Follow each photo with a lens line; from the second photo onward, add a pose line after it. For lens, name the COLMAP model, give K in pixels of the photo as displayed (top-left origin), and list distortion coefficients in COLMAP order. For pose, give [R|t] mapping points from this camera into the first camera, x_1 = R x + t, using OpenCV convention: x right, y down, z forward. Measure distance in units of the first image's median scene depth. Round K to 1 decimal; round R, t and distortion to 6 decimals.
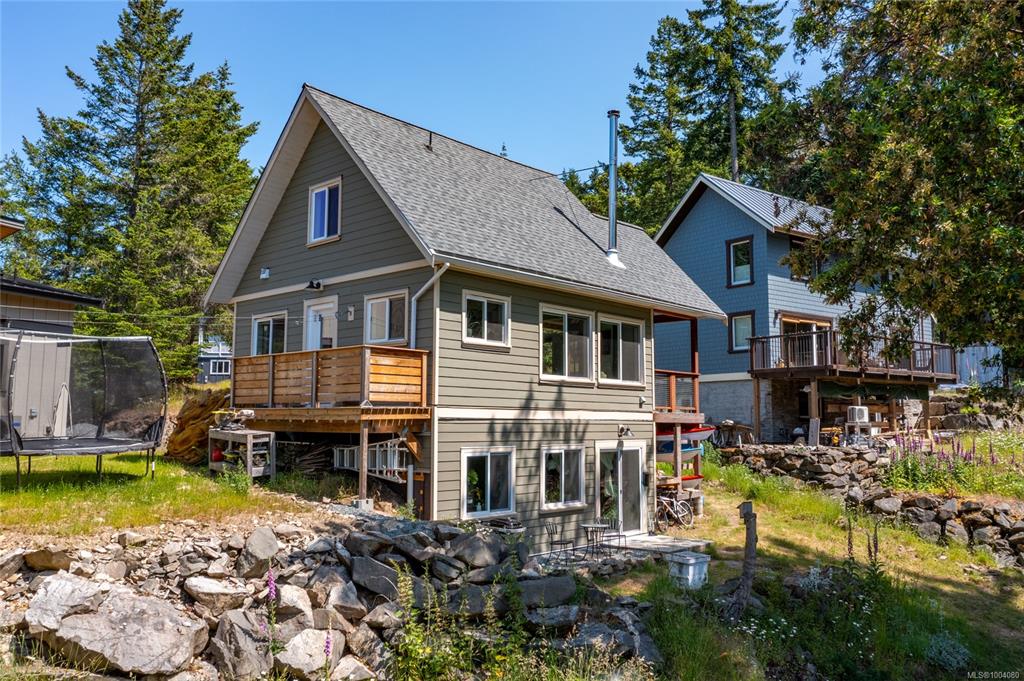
lens RADIAL K [[821.2, 0, 512.0], [0, 821.2, 340.5], [0, 0, 1]] dist [-0.005375, -0.000751]
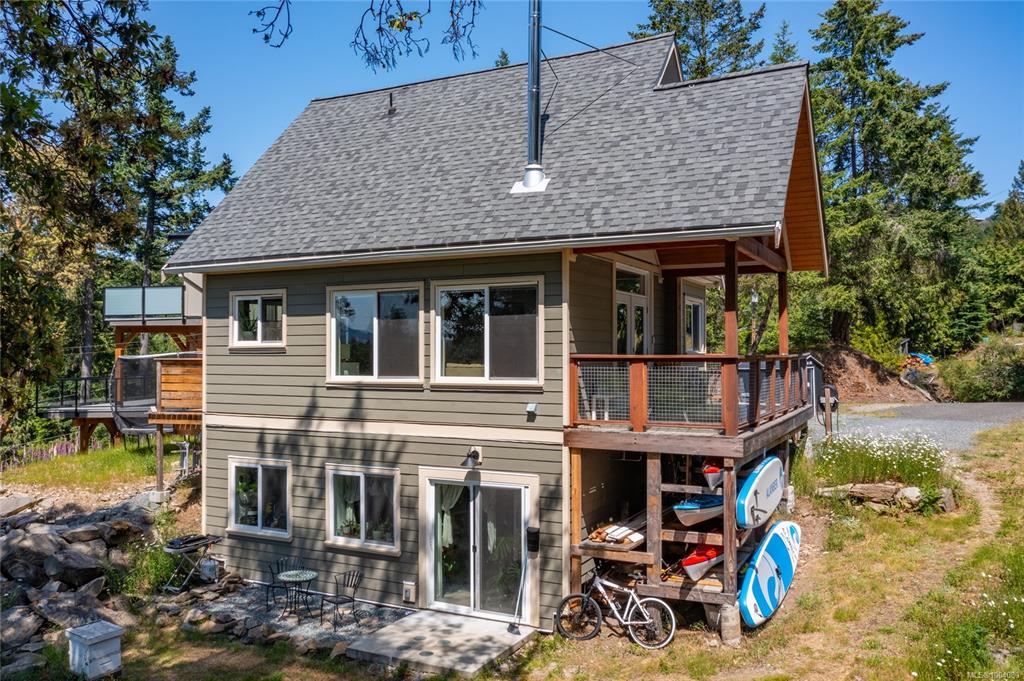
lens RADIAL K [[821.2, 0, 512.0], [0, 821.2, 340.5], [0, 0, 1]] dist [-0.005375, -0.000751]
pose [[0.243723, -0.020270, -0.969633, 0.848242], [0.101937, 0.994779, 0.004827, 0.020500], [0.964473, -0.100018, 0.244517, 0.963793]]
